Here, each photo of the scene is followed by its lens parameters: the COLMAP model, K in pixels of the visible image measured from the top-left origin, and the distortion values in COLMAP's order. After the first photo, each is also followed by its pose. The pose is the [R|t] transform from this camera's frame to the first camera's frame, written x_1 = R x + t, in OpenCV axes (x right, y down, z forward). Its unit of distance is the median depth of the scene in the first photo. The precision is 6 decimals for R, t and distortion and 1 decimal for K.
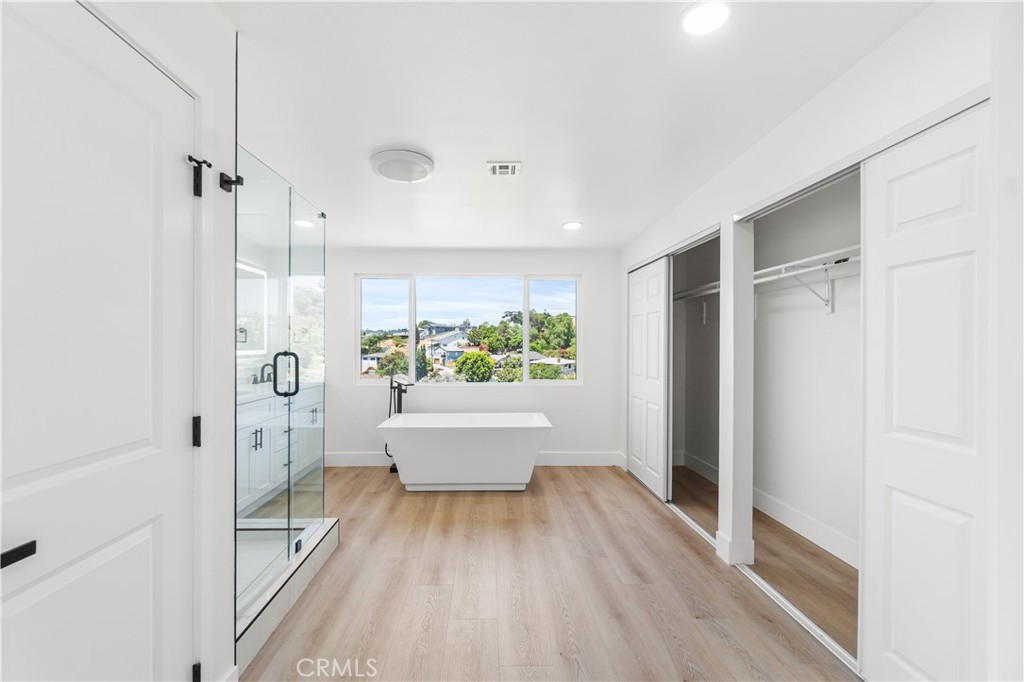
lens RADIAL K [[449.5, 0, 494.9], [0, 449.5, 343.7], [0, 0, 1]] dist [-0.007014, 0.003844]
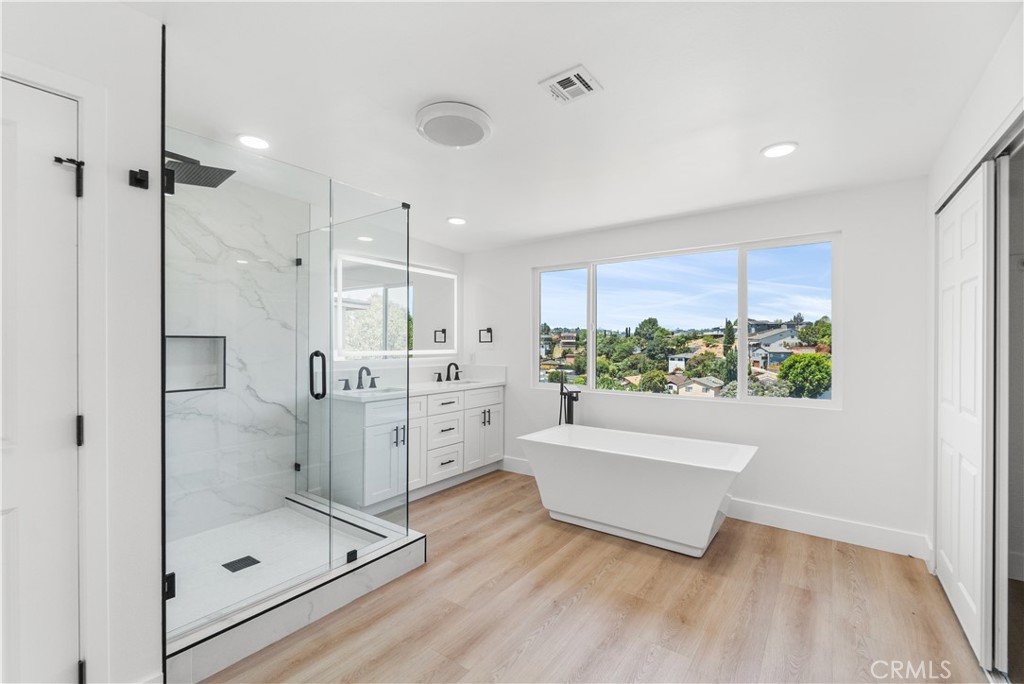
lens RADIAL K [[449.5, 0, 494.9], [0, 449.5, 344.7], [0, 0, 1]] dist [-0.007014, 0.003844]
pose [[0.787332, -0.000360, -0.616530, 0.213200], [0.001699, 0.999997, 0.001585, 0.000725], [0.616527, -0.002296, 0.787330, 0.240821]]
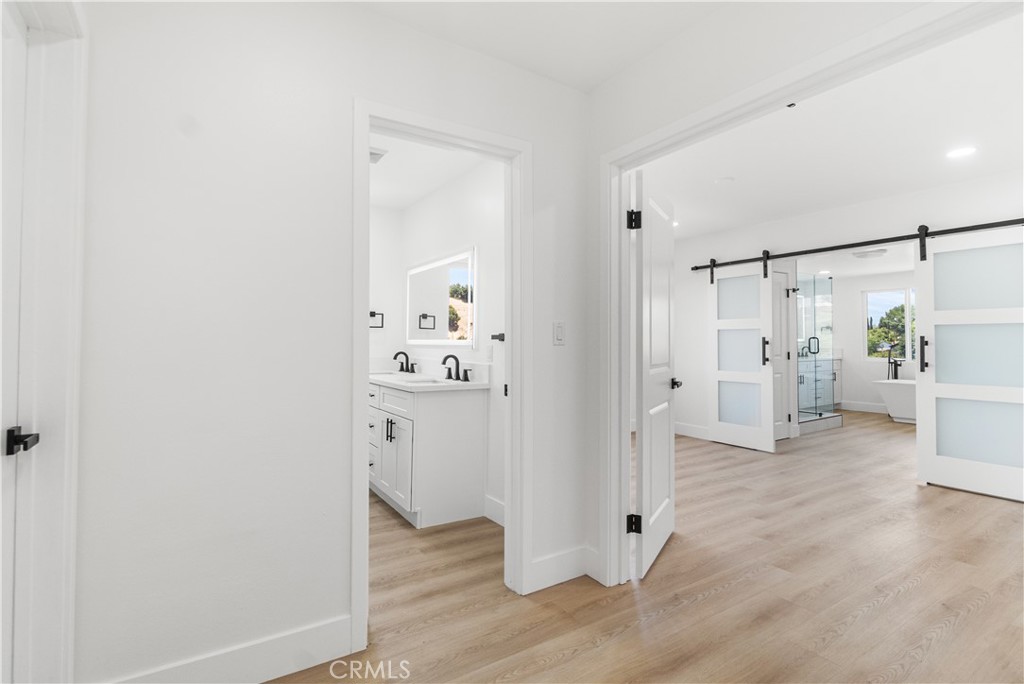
lens RADIAL K [[483.0, 0, 504.7], [0, 483.0, 336.6], [0, 0, 1]] dist [0.001070, 0.001143]
pose [[0.523254, -0.012246, -0.852088, 0.522733], [0.007905, 0.999923, -0.009516, 0.013441], [0.852140, -0.001756, 0.523311, -1.057703]]
